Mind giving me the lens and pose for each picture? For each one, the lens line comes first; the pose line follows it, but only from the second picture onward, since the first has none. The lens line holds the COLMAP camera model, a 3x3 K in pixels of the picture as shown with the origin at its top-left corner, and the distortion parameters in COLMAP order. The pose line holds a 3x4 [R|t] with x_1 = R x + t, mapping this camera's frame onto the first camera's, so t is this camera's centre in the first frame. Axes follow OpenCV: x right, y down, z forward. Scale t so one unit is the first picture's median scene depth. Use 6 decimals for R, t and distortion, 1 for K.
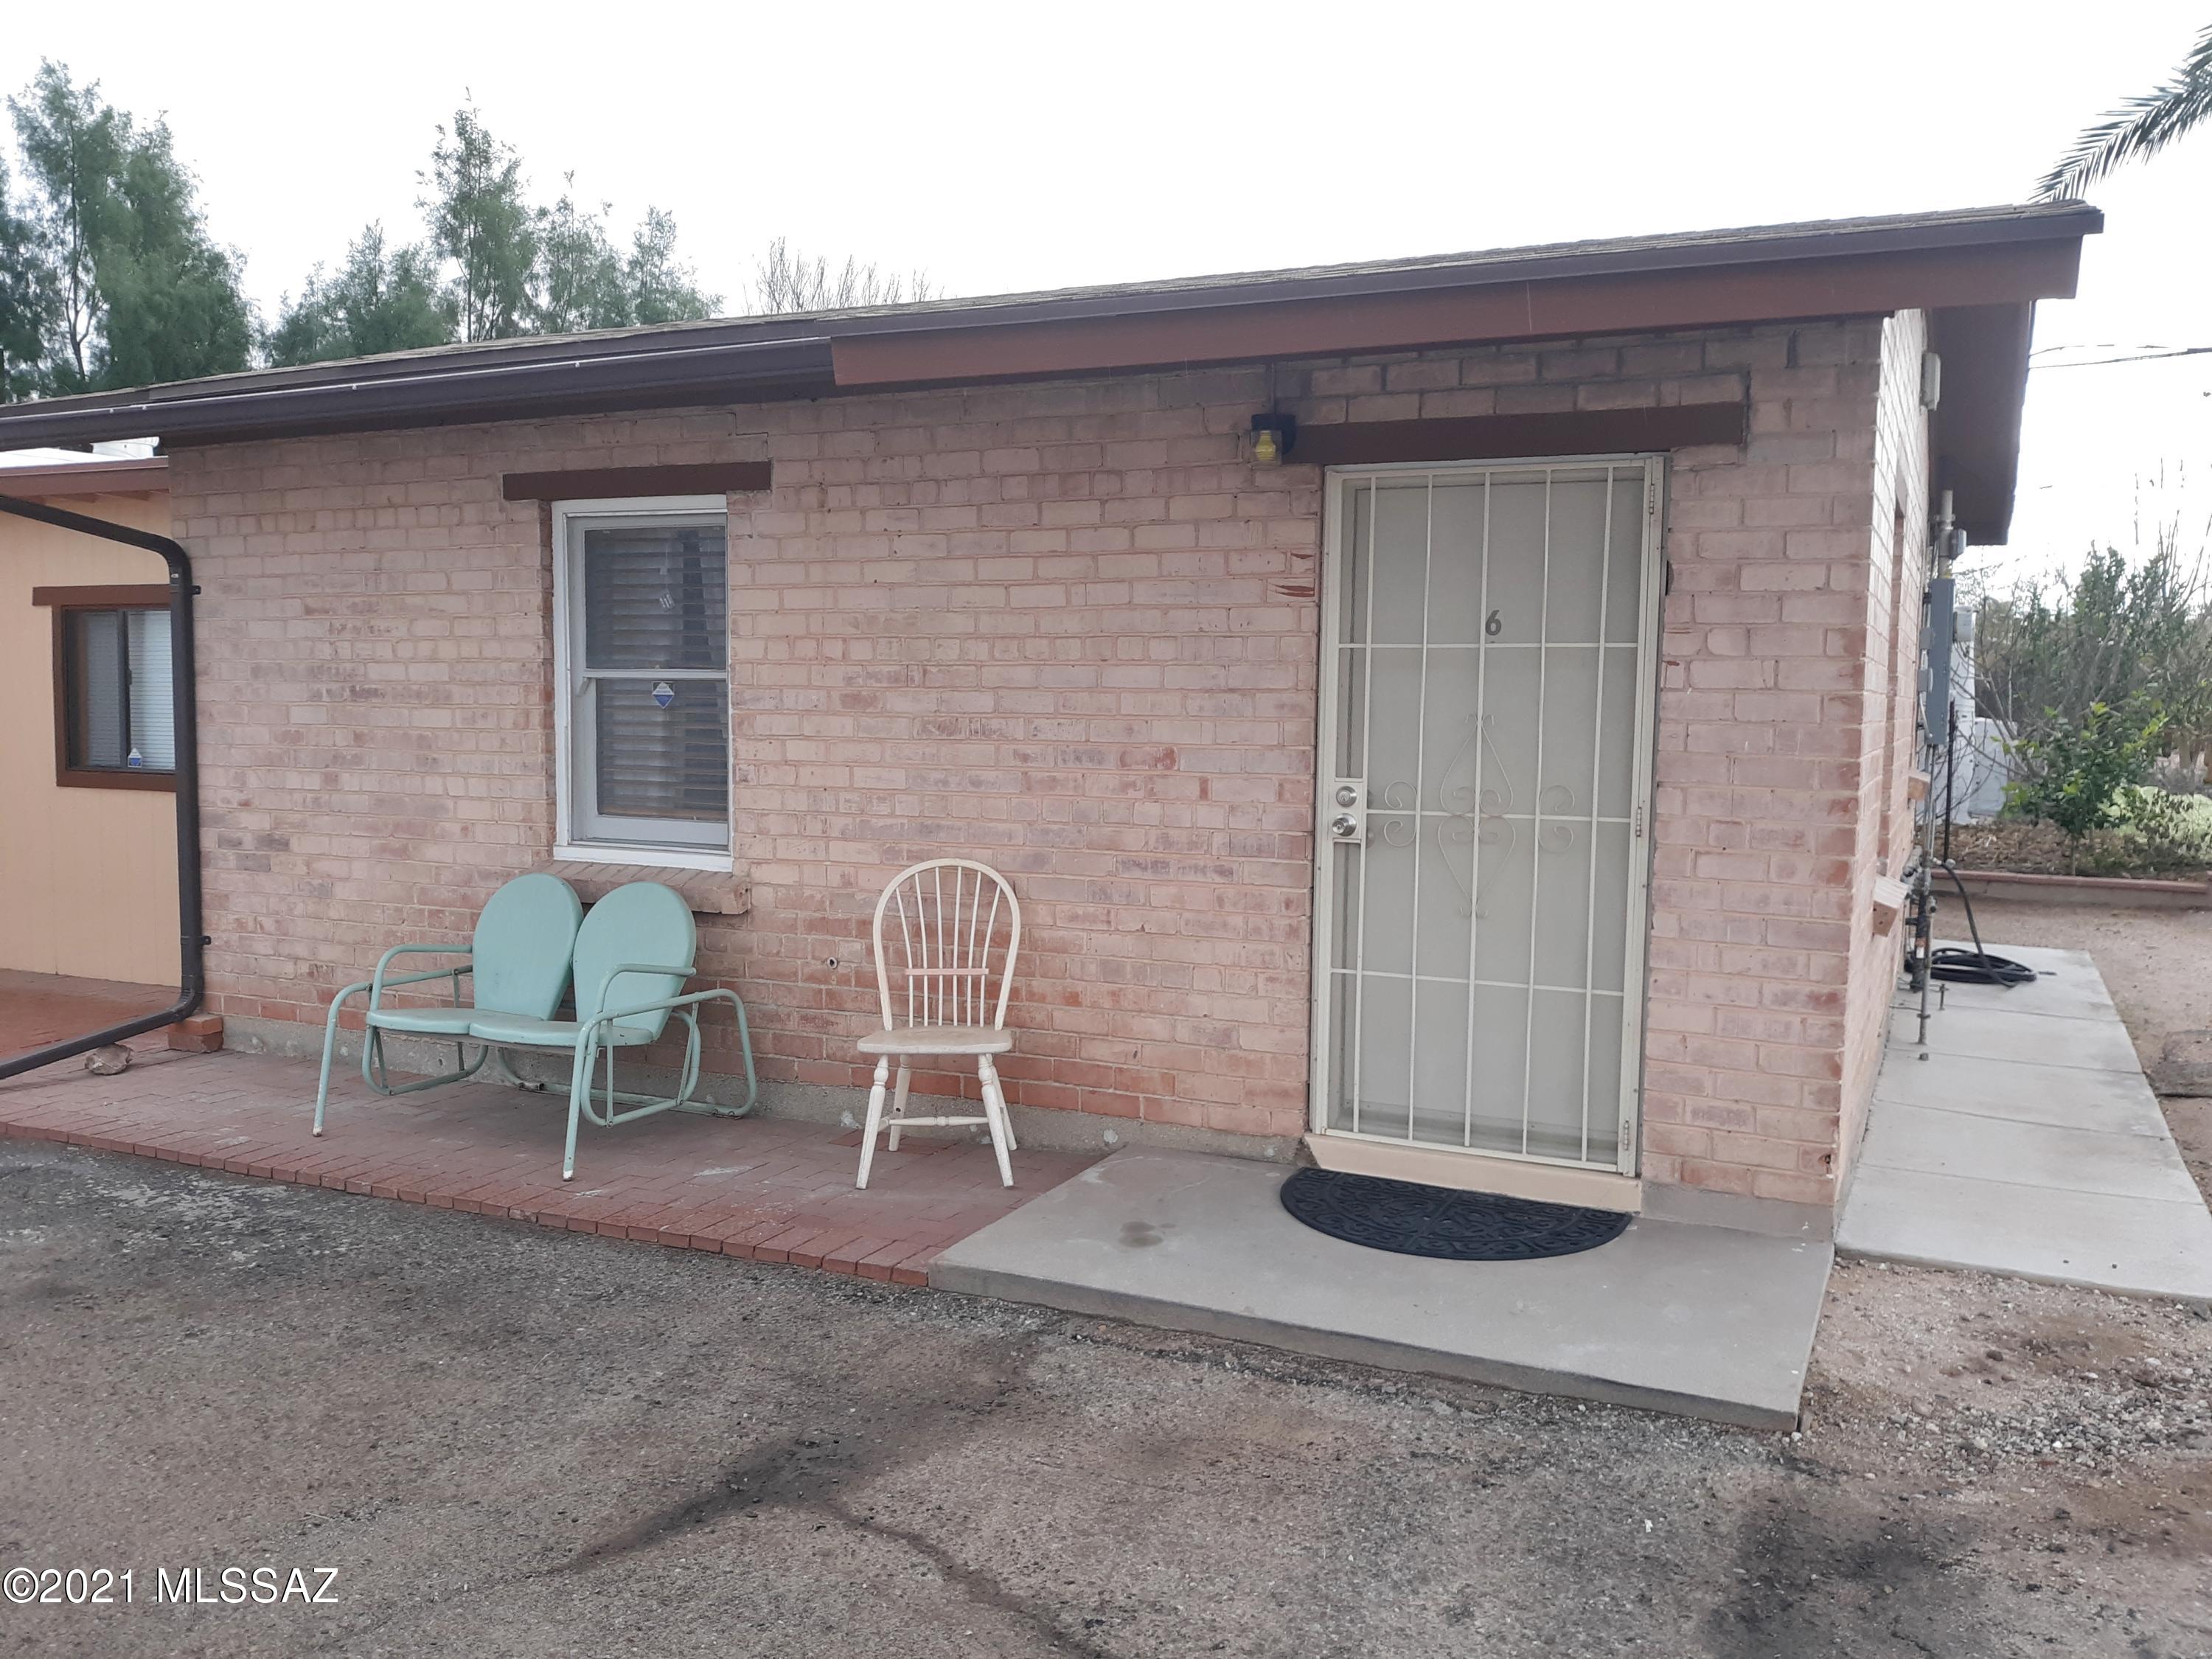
lens RADIAL K [[1787.4, 0, 1084.7], [0, 1787.4, 844.5], [0, 0, 1]] dist [0.163145, -0.486625]
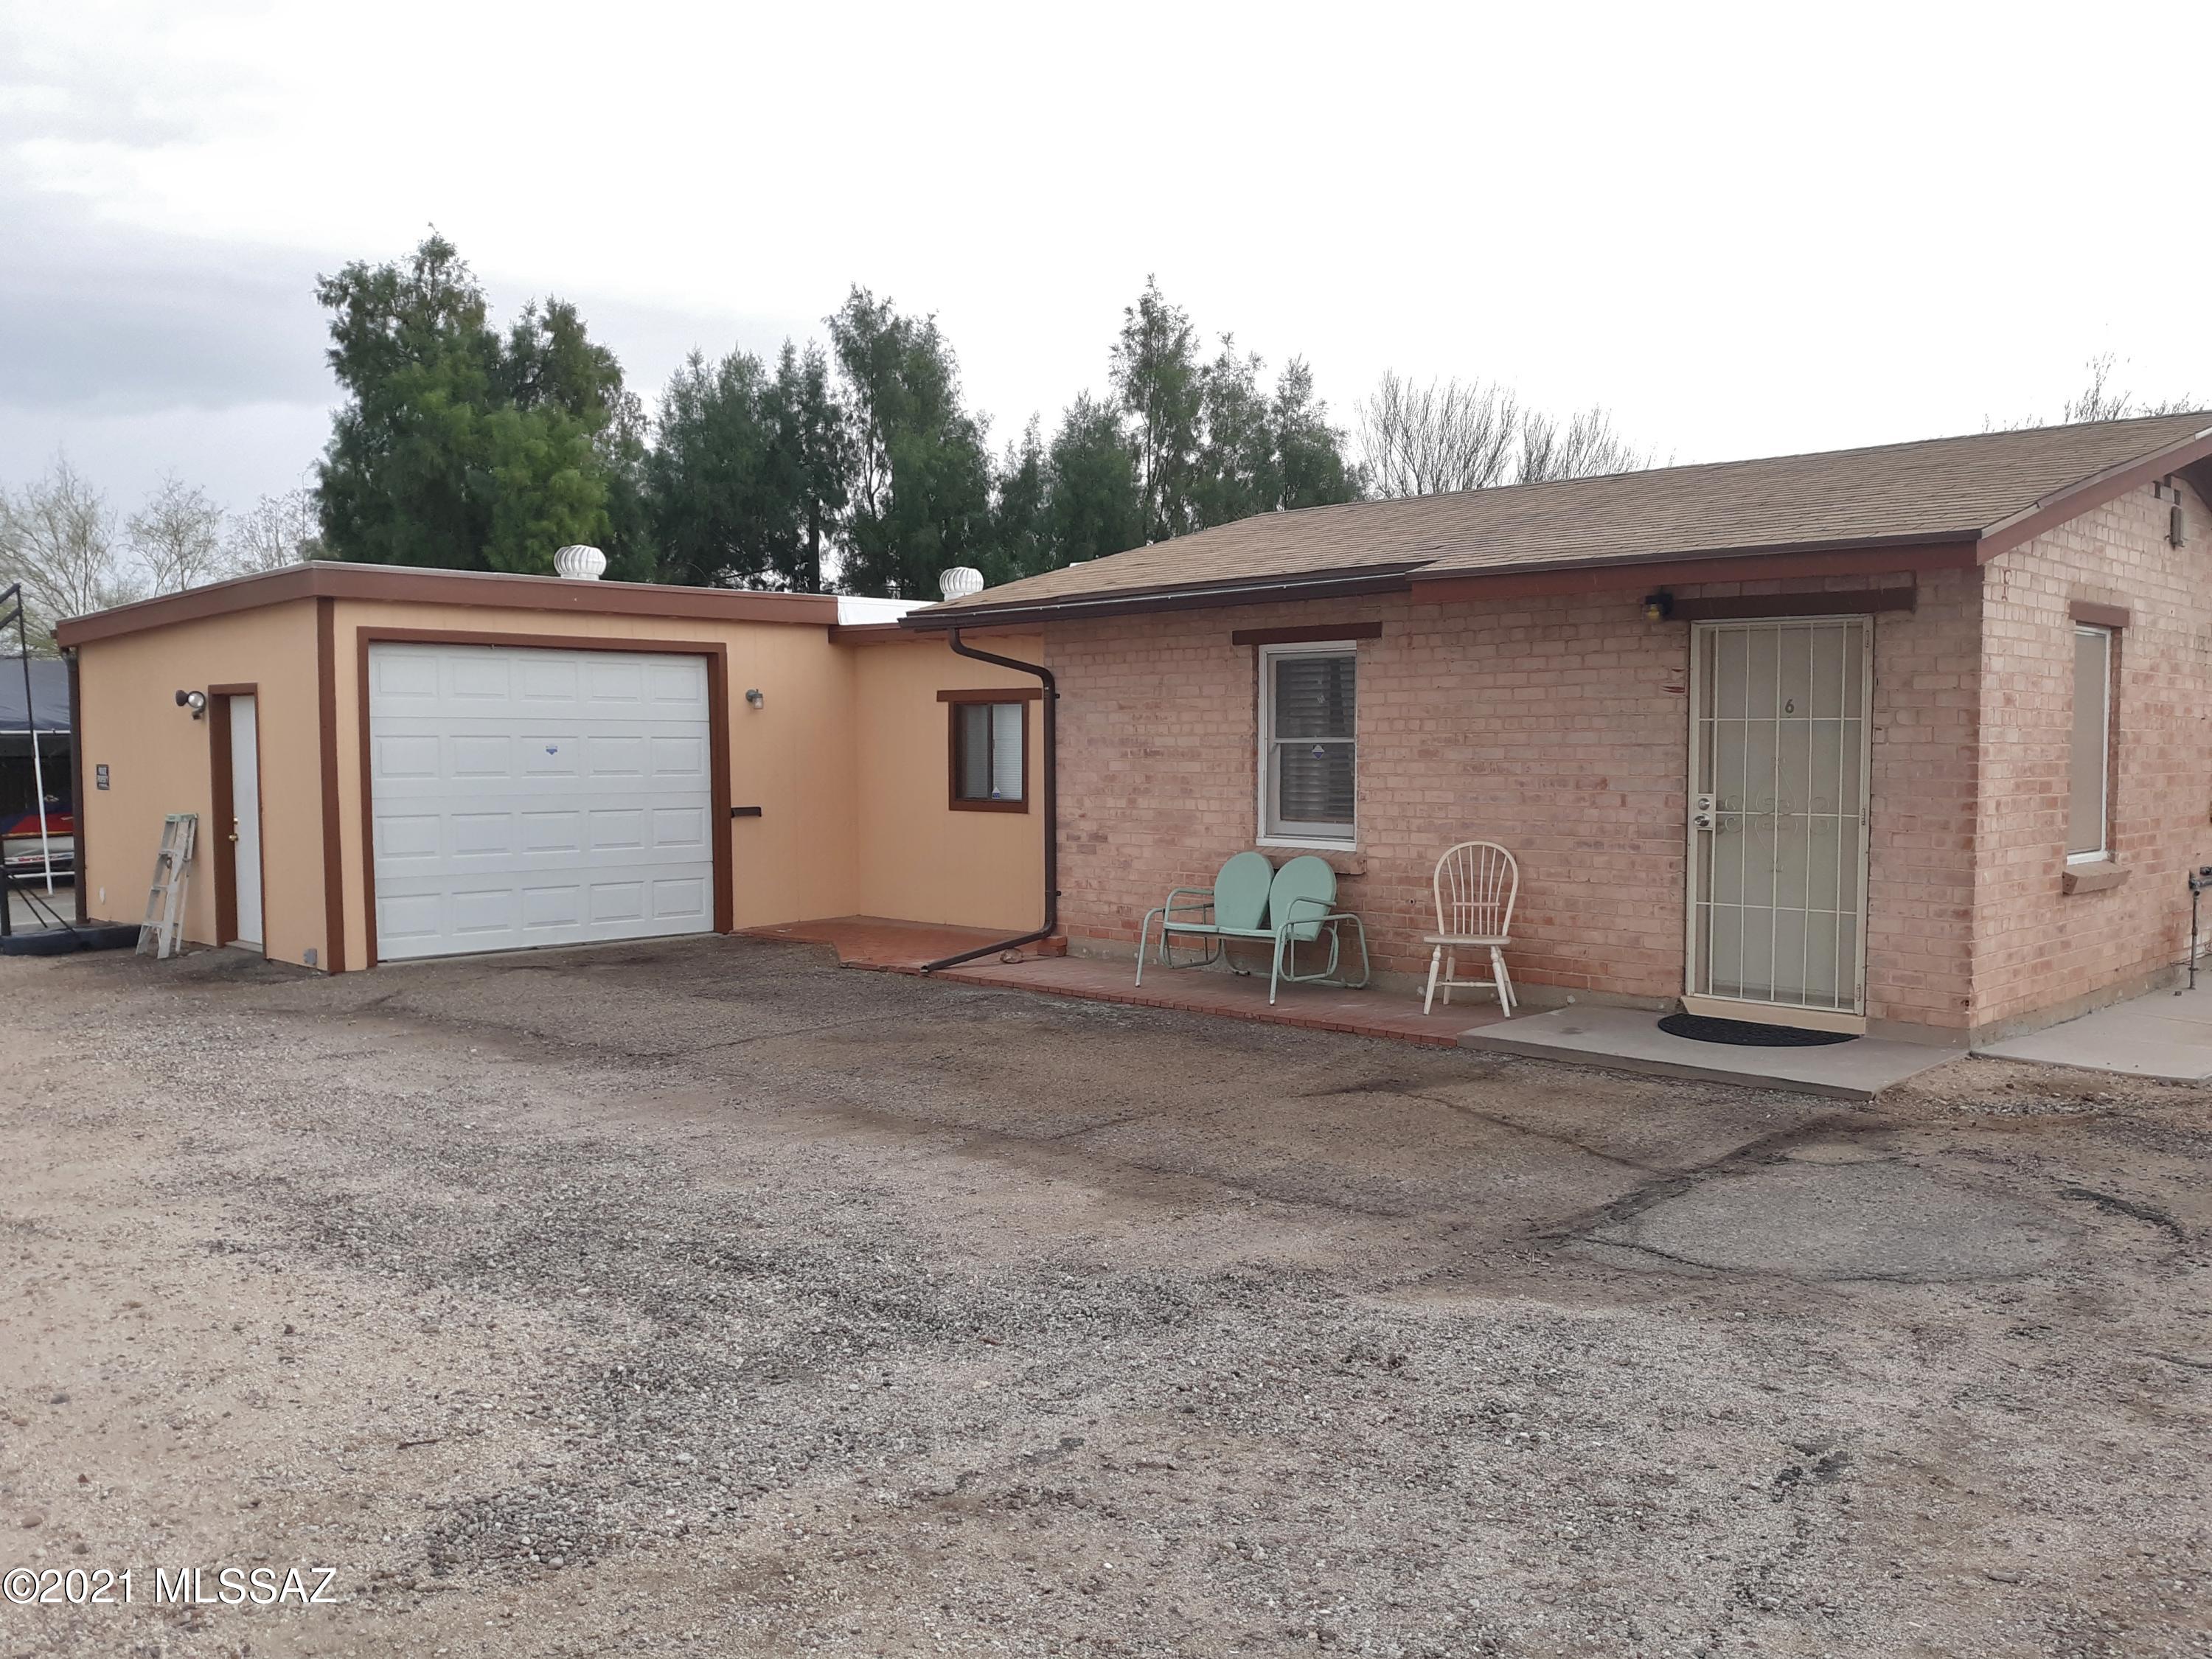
lens RADIAL K [[1787.4, 0, 1084.7], [0, 1787.4, 844.5], [0, 0, 1]] dist [0.163145, -0.486625]
pose [[0.944797, 0.005124, -0.327615, 0.138482], [-0.013456, 0.999641, -0.023171, 0.056648], [0.327379, 0.026300, 0.944527, -0.804216]]
